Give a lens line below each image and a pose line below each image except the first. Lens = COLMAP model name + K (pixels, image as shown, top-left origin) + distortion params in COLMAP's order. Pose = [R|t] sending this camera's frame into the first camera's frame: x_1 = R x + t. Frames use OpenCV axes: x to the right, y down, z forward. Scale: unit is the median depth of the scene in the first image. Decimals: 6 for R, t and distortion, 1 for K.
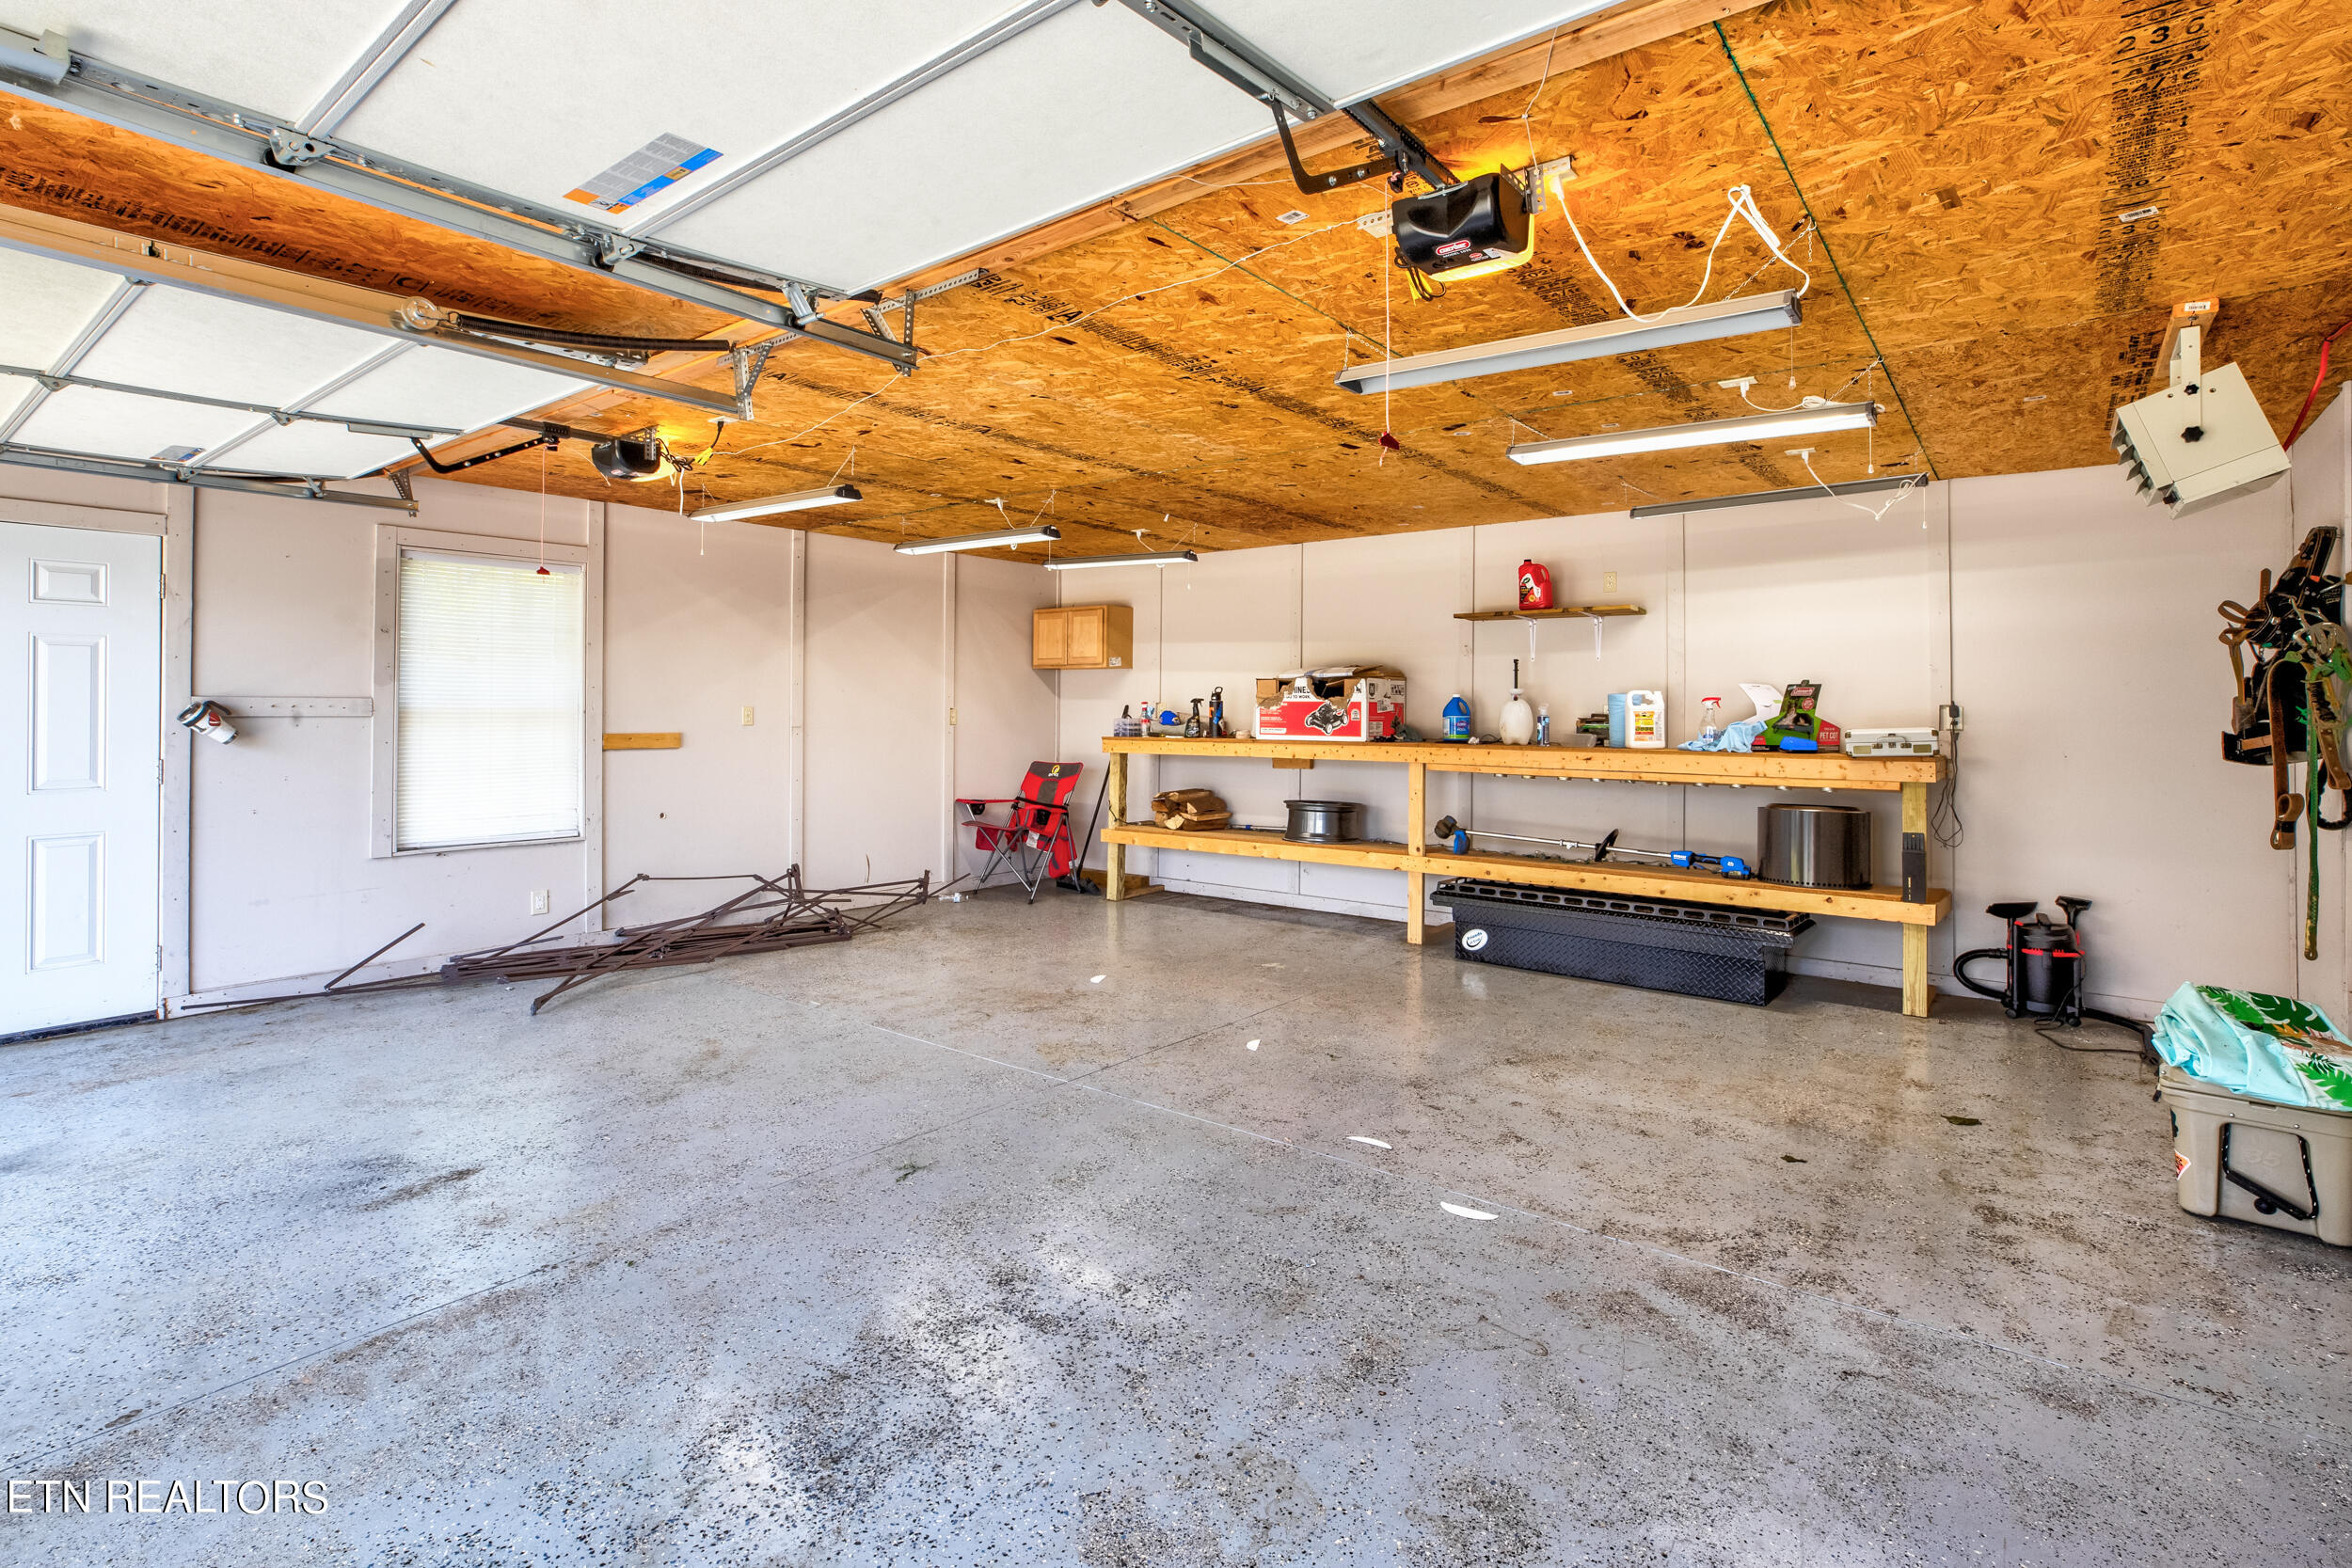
lens RADIAL K [[1135.8, 0, 1134.1], [0, 1135.8, 678.1], [0, 0, 1]] dist [-0.024325, 0.014500]
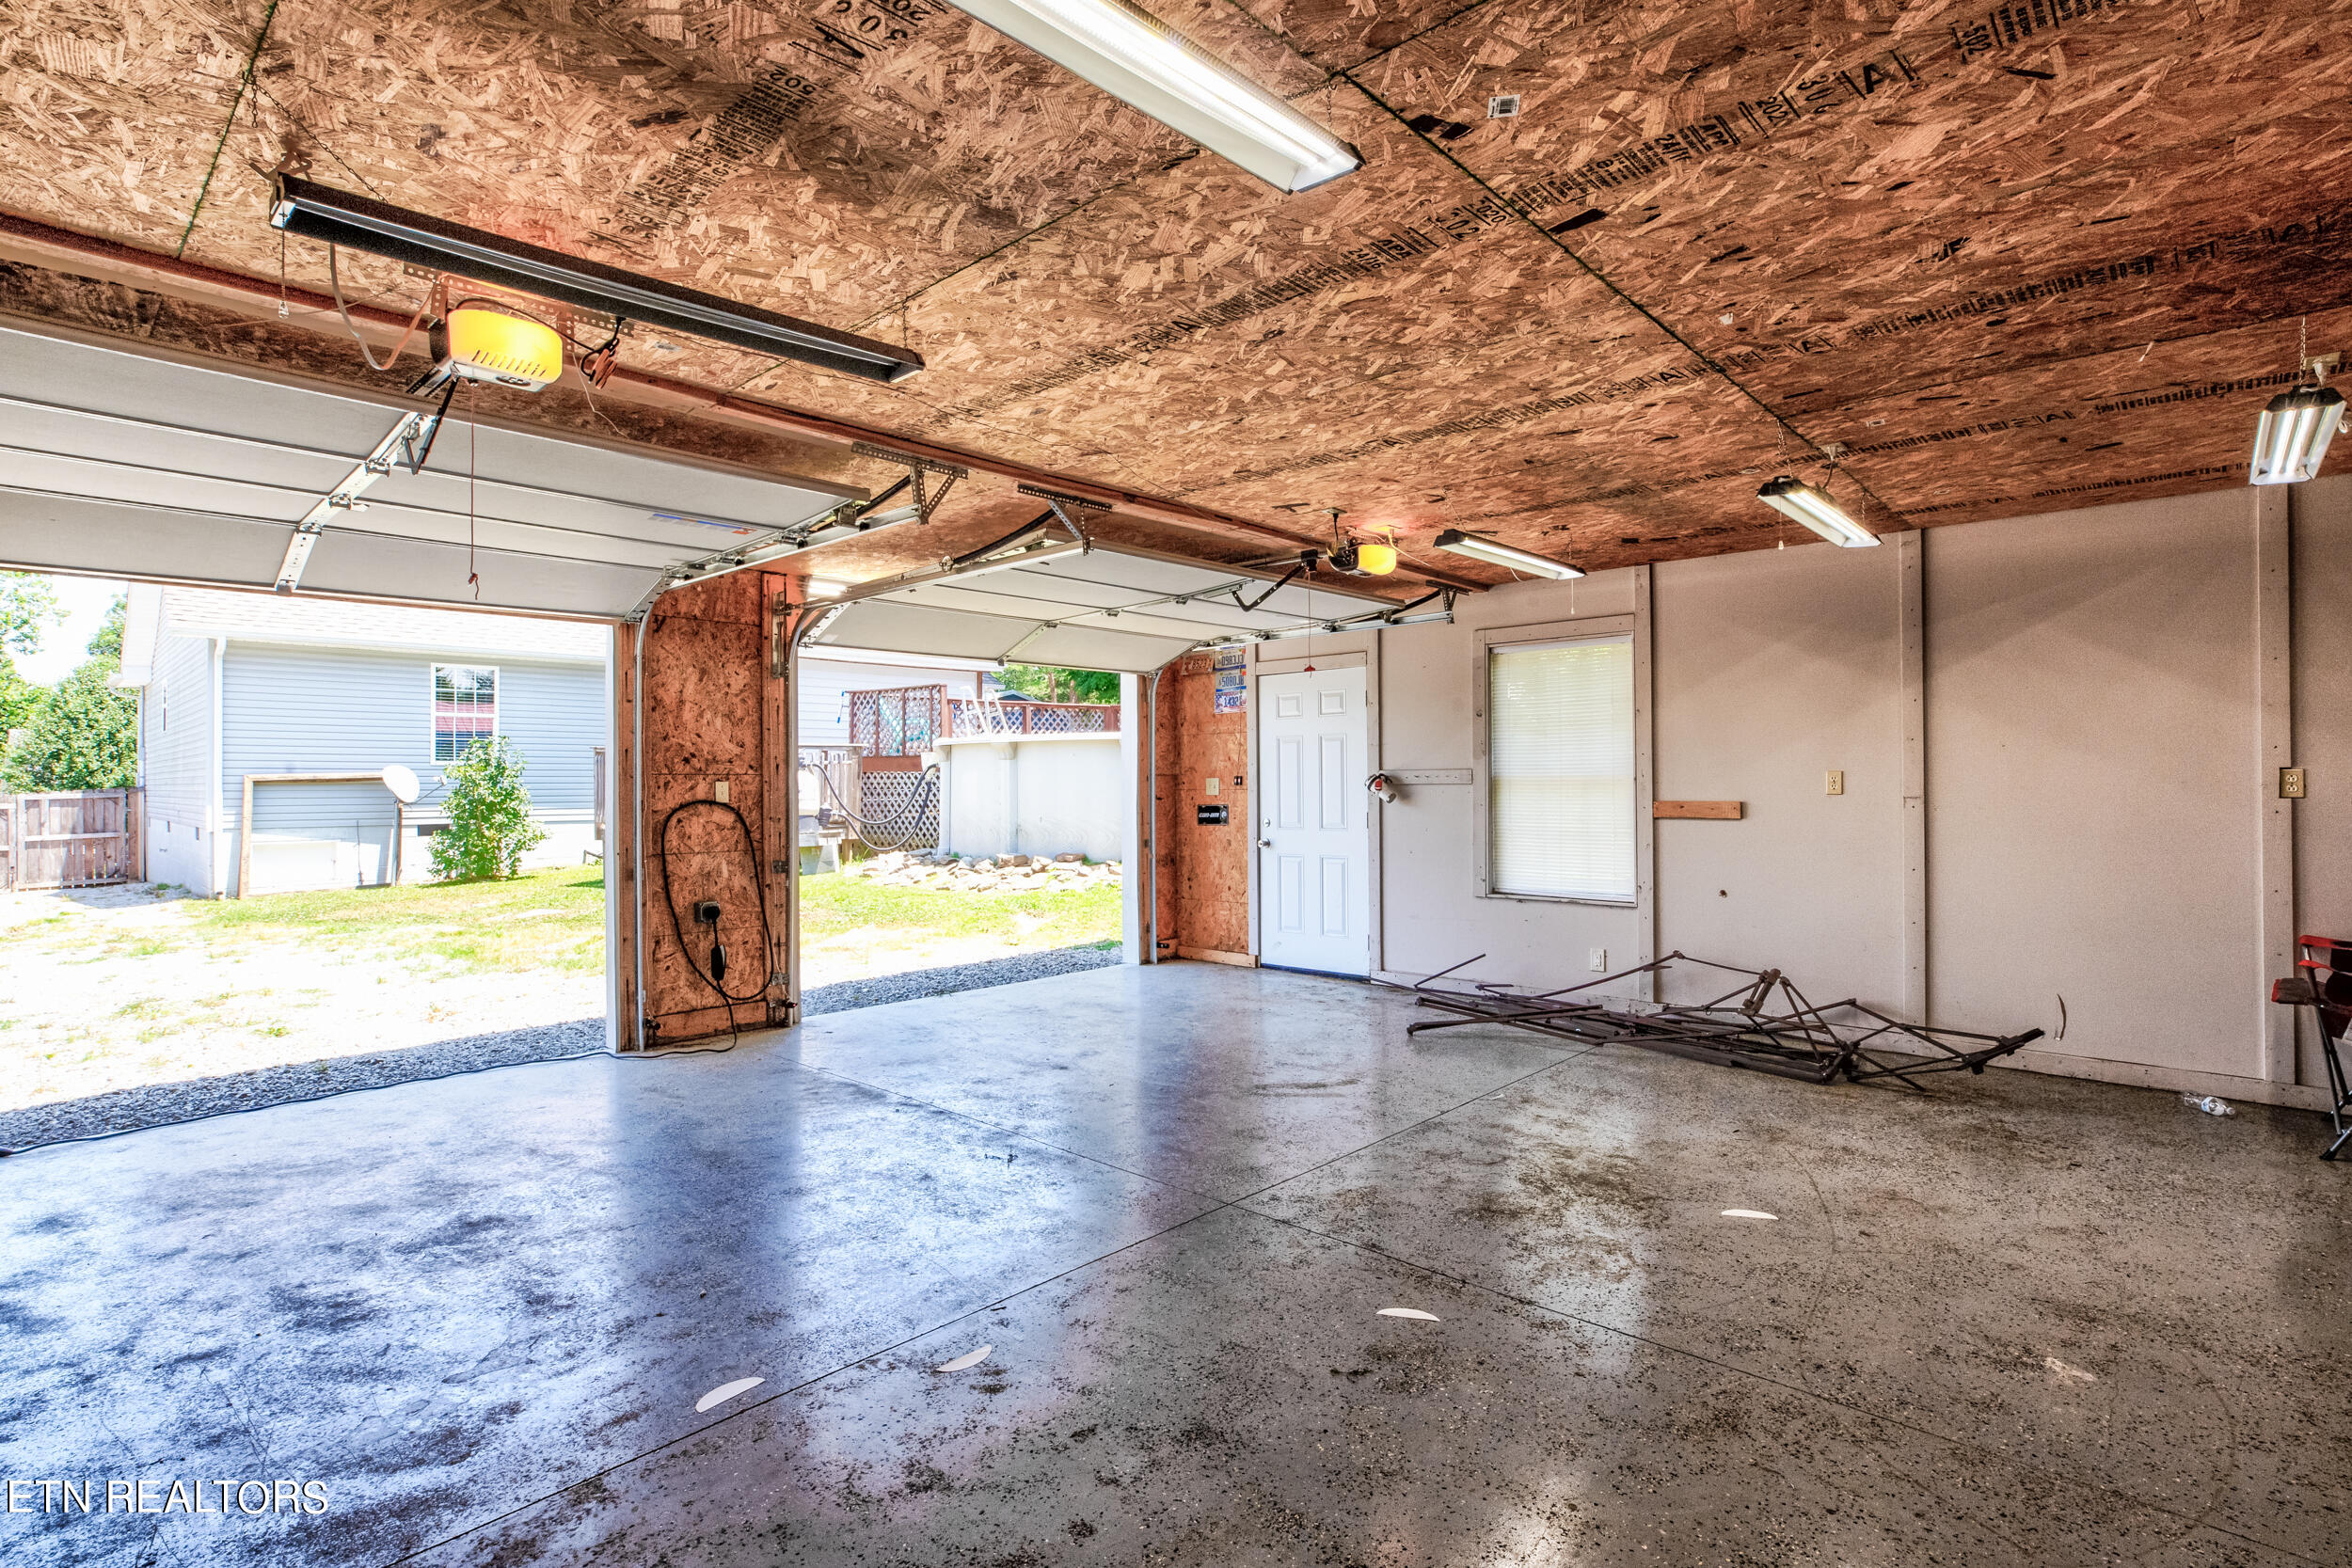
lens RADIAL K [[1128.9, 0, 1218.5], [0, 1128.9, 788.6], [0, 0, 1]] dist [-0.041925, 0.019801]
pose [[-0.034587, 0.004276, -0.999393, 0.577926], [0.034128, 0.999413, 0.003095, 0.025244], [0.998819, -0.034000, -0.034712, 0.745856]]
